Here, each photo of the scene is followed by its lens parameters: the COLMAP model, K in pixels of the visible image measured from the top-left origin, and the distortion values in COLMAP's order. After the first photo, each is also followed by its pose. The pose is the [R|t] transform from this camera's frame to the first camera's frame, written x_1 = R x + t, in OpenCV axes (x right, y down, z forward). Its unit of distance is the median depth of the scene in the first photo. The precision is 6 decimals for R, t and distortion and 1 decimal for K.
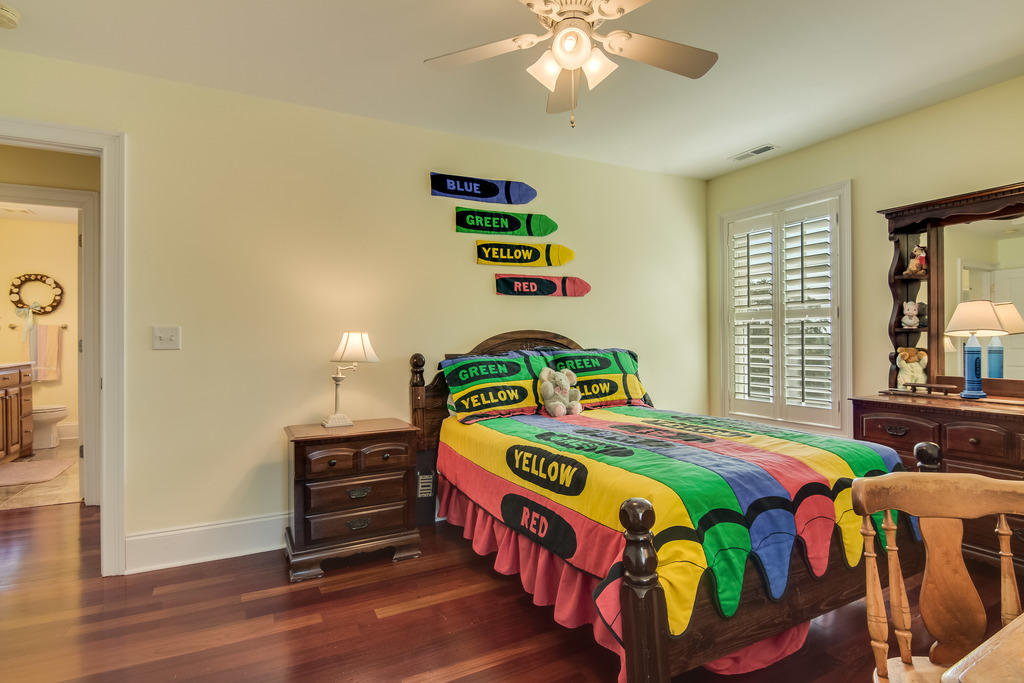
lens RADIAL K [[516.6, 0, 512.0], [0, 516.6, 341.5], [0, 0, 1]] dist [-0.017317, -0.001757]
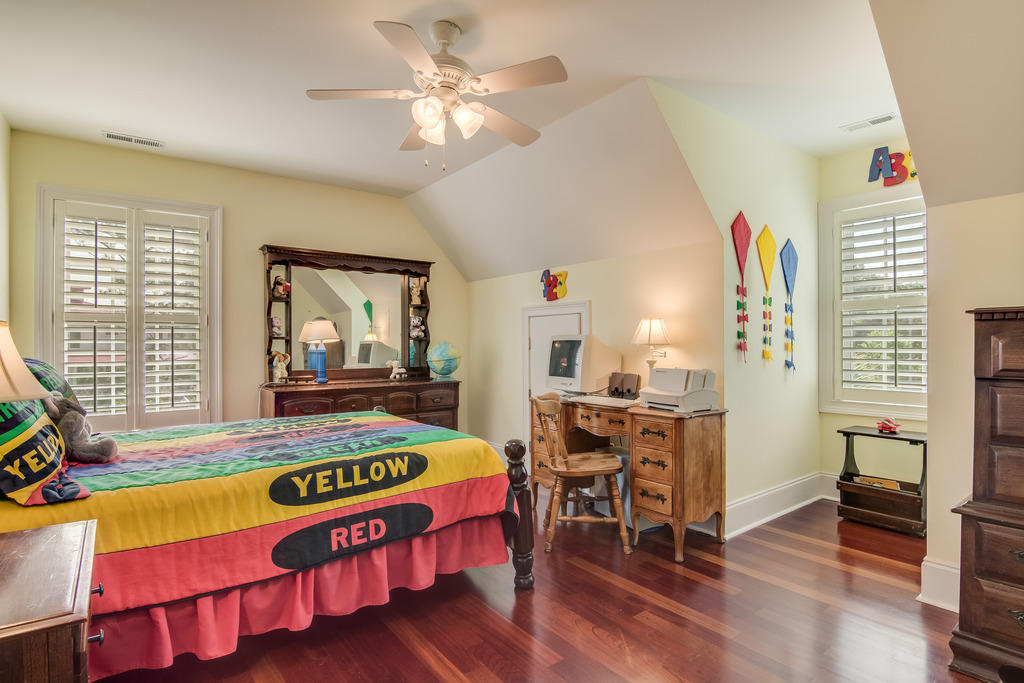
lens RADIAL K [[516.6, 0, 512.0], [0, 516.6, 341.5], [0, 0, 1]] dist [-0.017317, -0.001757]
pose [[-0.167361, 0.008982, 0.985855, -0.809479], [0.003537, 0.999958, -0.008510, 0.001159], [-0.985889, 0.002063, -0.167385, 0.745099]]
